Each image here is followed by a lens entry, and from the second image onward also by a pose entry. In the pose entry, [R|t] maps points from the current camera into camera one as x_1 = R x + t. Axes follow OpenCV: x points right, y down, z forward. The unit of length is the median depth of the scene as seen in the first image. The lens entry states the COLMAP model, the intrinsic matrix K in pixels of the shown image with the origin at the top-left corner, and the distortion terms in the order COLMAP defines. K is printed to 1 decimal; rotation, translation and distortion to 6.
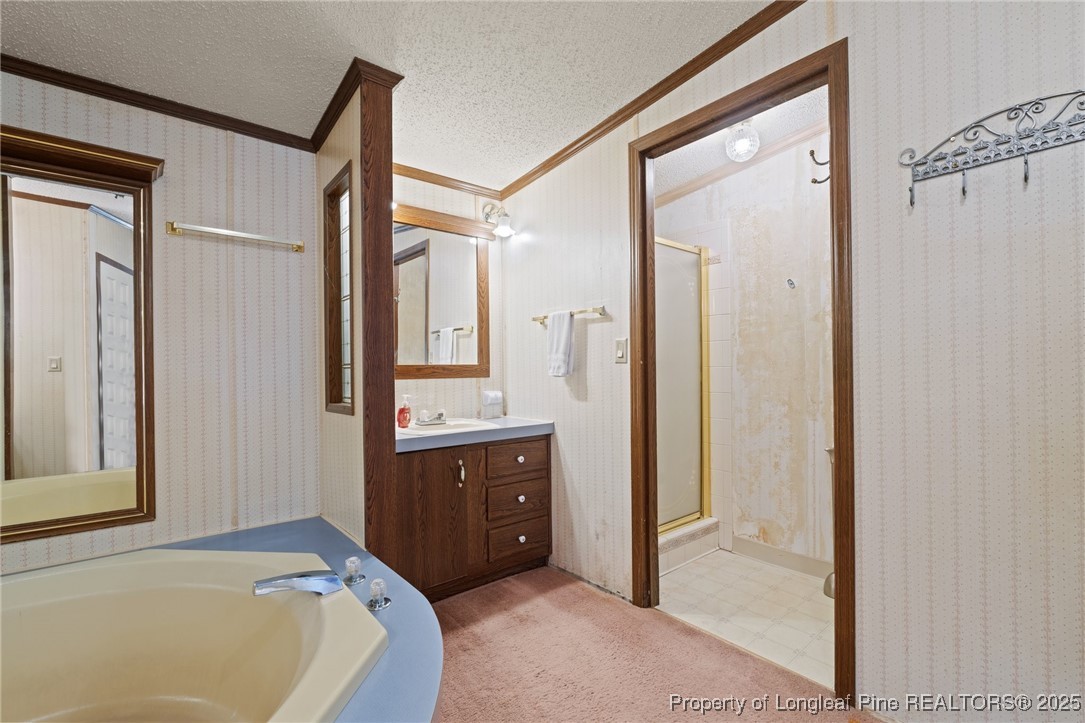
lens RADIAL K [[478.8, 0, 543.9], [0, 478.8, 366.5], [0, 0, 1]] dist [-0.004509, -0.000208]
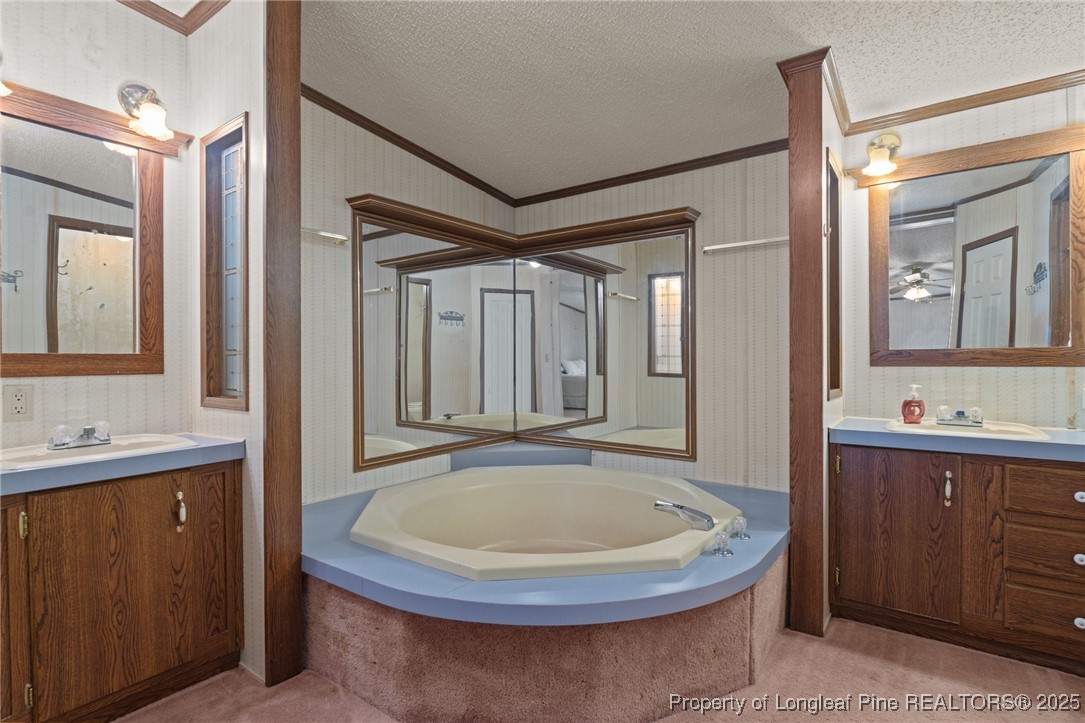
lens RADIAL K [[527.5, 0, 542.6], [0, 527.5, 361.4], [0, 0, 1]] dist [0.005986, 0.001018]
pose [[0.251032, 0.013435, -0.967886, 0.517146], [0.007927, 0.999842, 0.015935, -0.002221], [0.967946, -0.011673, 0.250886, 0.157838]]
